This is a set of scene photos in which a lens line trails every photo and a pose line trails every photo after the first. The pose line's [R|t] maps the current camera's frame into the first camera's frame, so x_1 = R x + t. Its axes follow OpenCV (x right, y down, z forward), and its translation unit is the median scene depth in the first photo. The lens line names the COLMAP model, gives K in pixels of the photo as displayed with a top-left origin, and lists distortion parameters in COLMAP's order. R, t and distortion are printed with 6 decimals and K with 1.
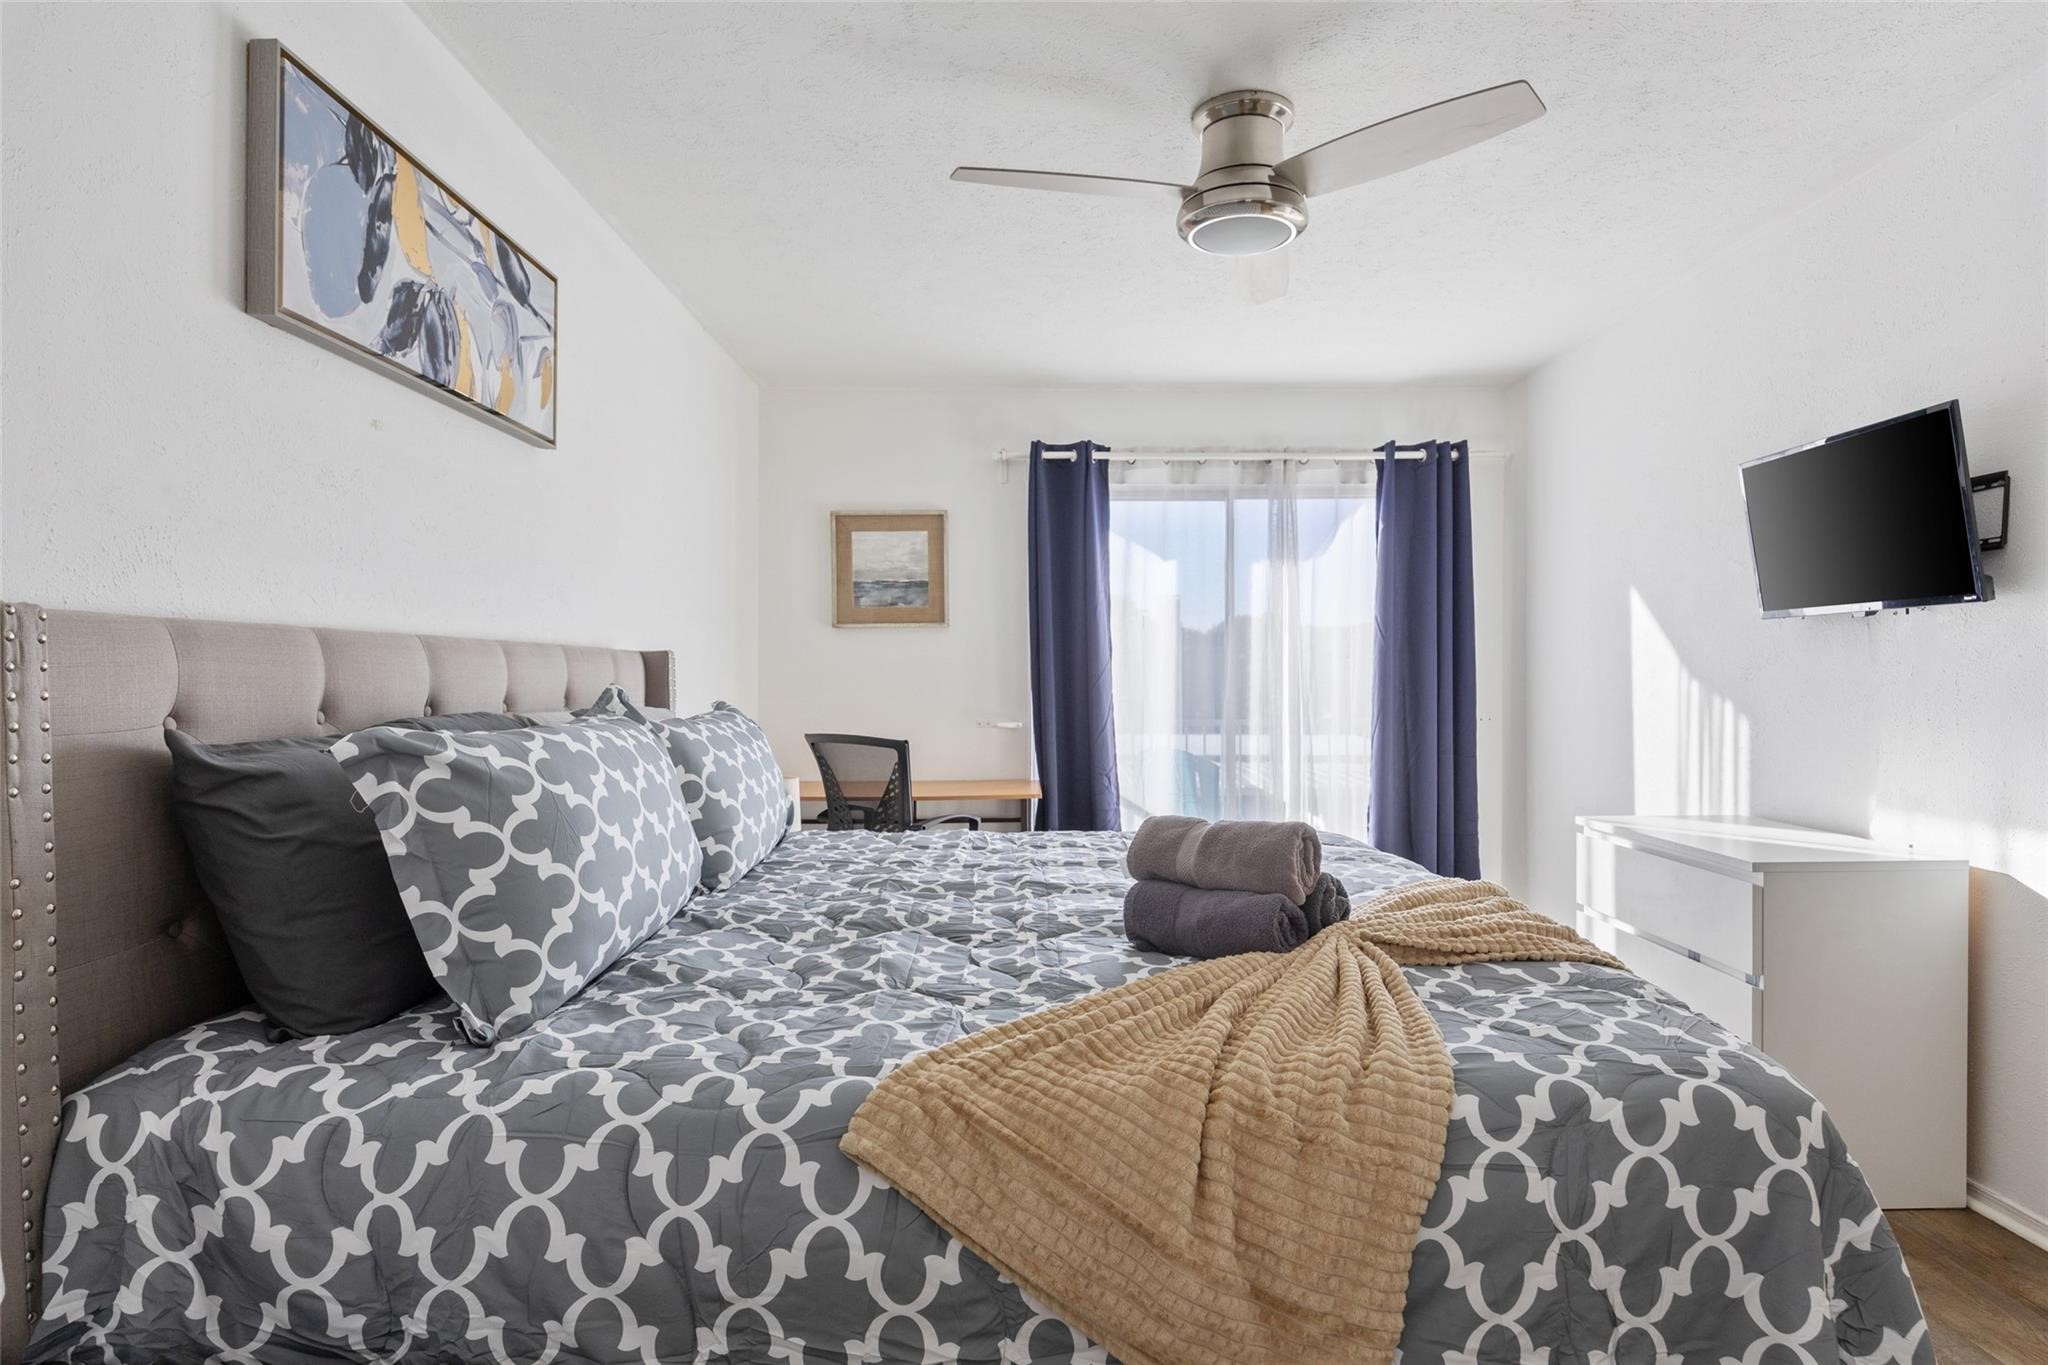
lens RADIAL K [[1143.3, 0, 1024.0], [0, 1143.3, 682.5], [0, 0, 1]] dist [0.000624, -0.000349]
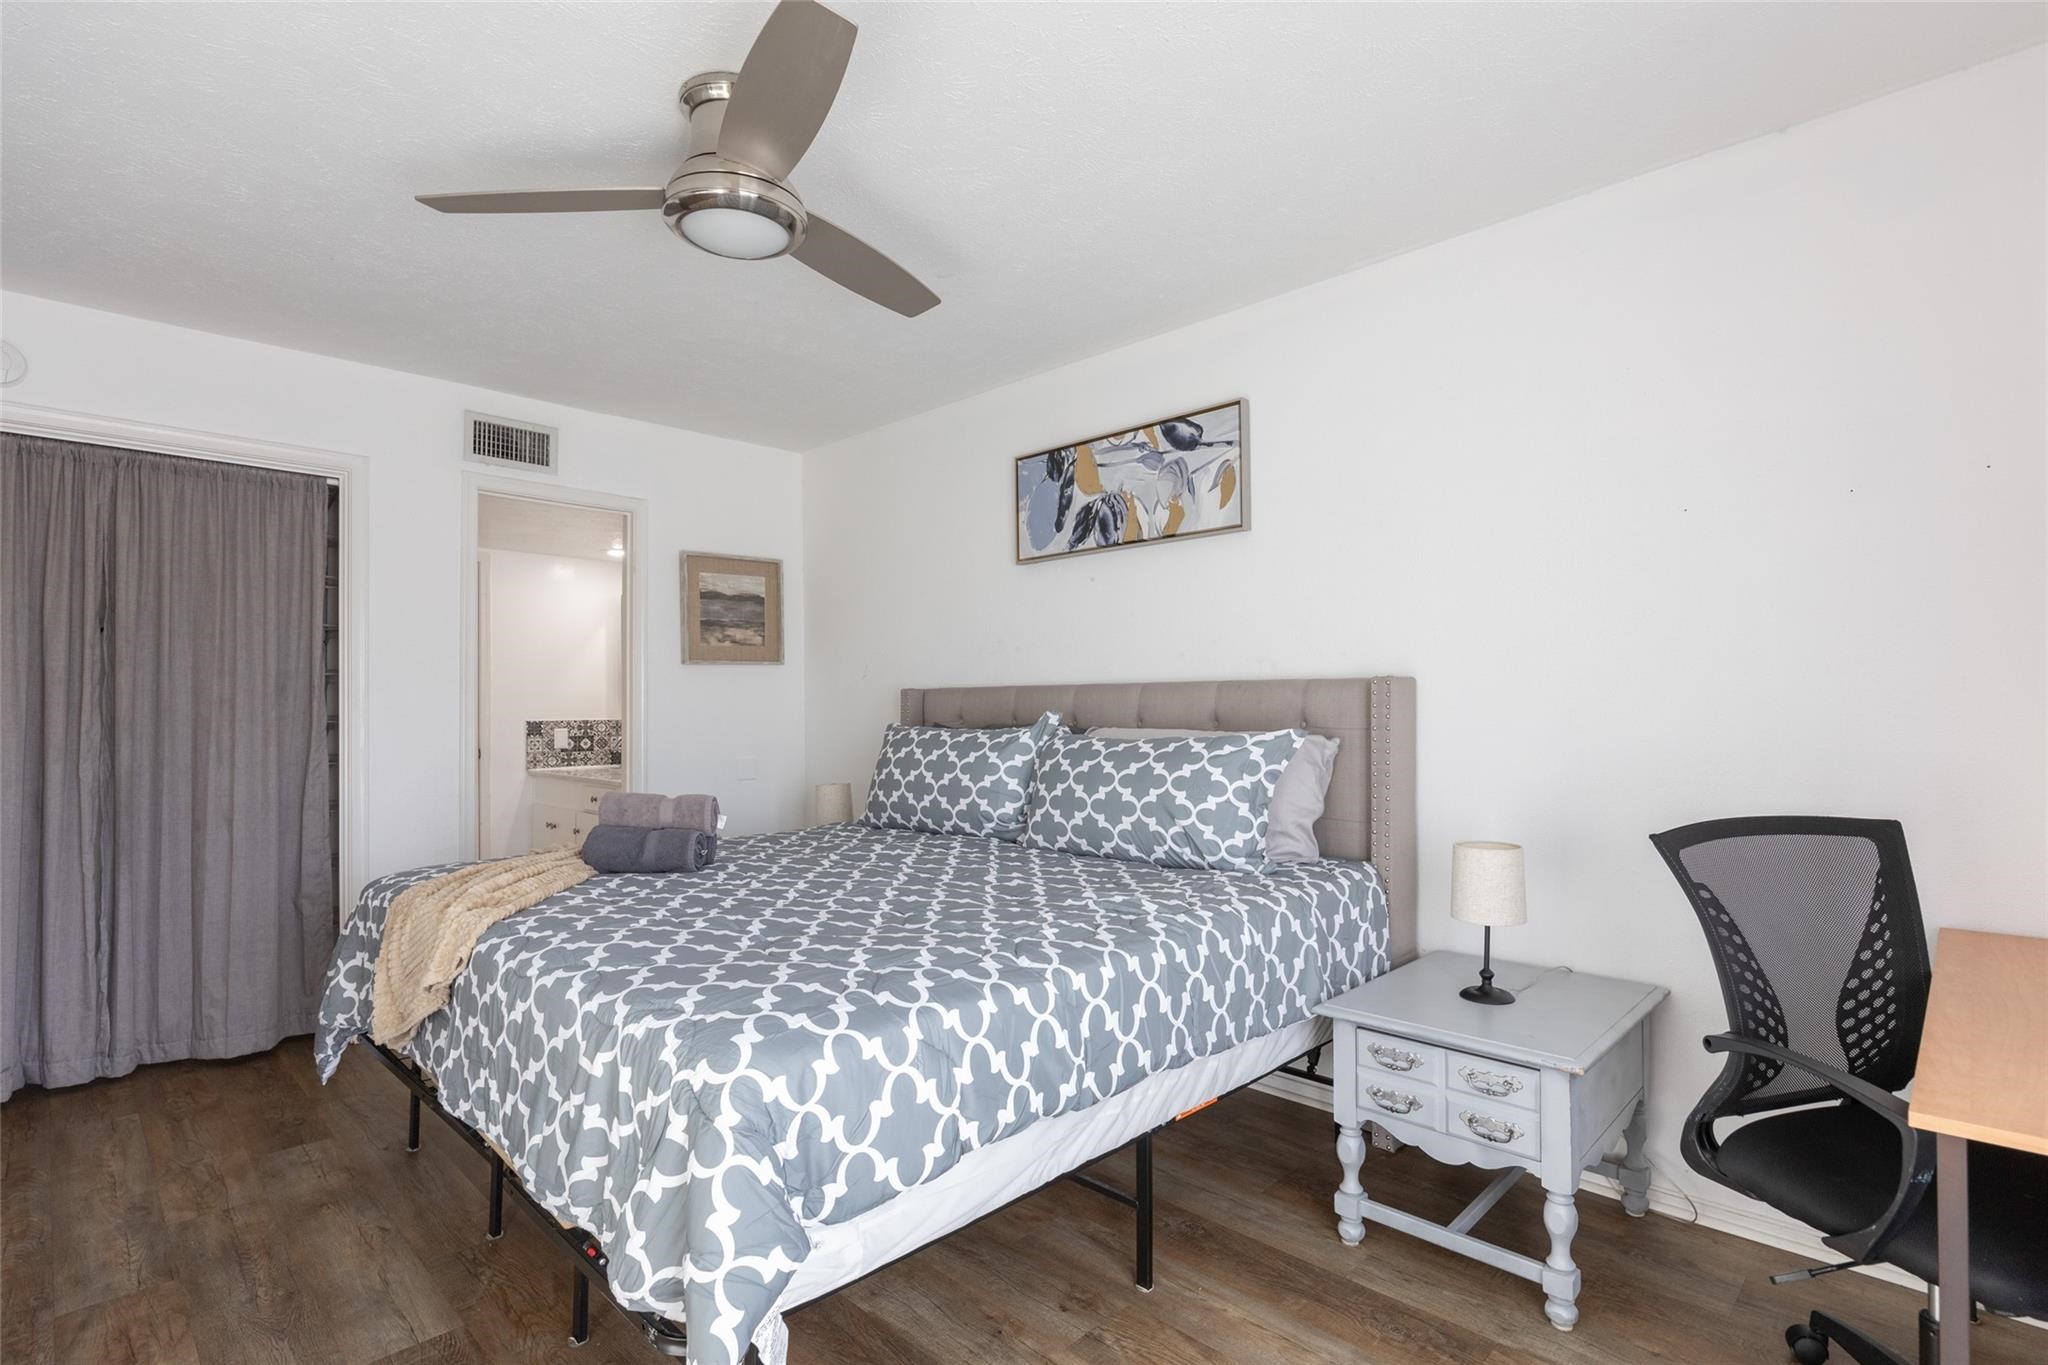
lens RADIAL K [[997.4, 0, 1023.3], [0, 997.4, 667.5], [0, 0, 1]] dist [-0.000045, 0.000035]
pose [[-0.703200, -0.043773, -0.709644, 0.583876], [-0.007304, 0.998495, -0.054353, 0.015351], [0.710955, -0.033037, -0.702461, 1.687901]]
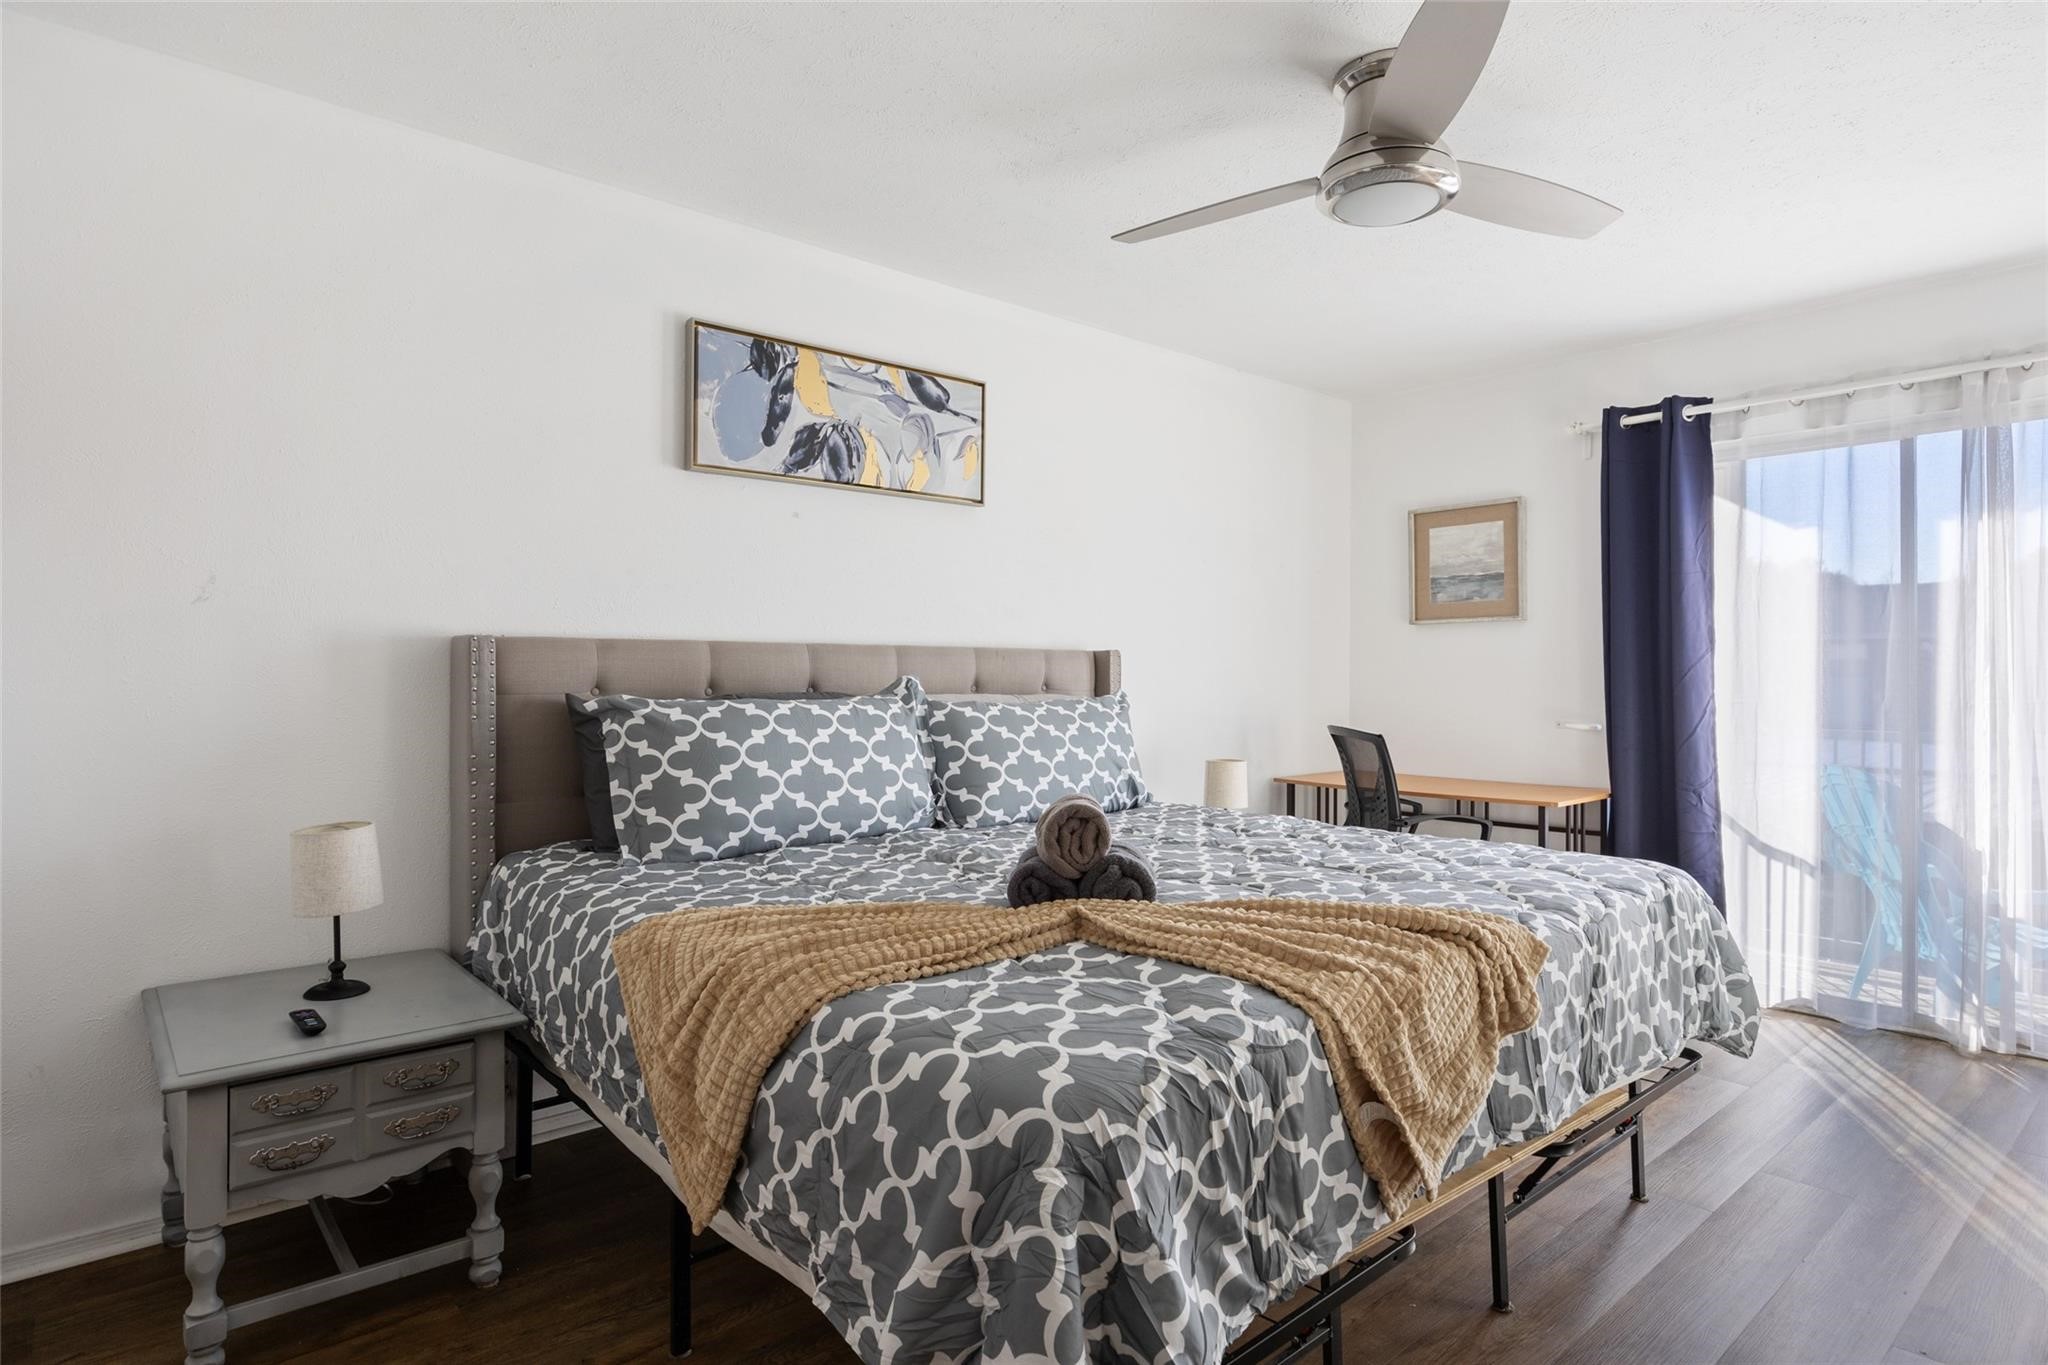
lens RADIAL K [[1100.5, 0, 1024.0], [0, 1100.5, 682.5], [0, 0, 1]] dist [-0.001046, -0.000434]
pose [[0.640504, 0.013374, -0.767838, 0.684198], [-0.009699, 0.999909, 0.009326, -0.002601], [0.767893, 0.001474, 0.640576, 0.189298]]
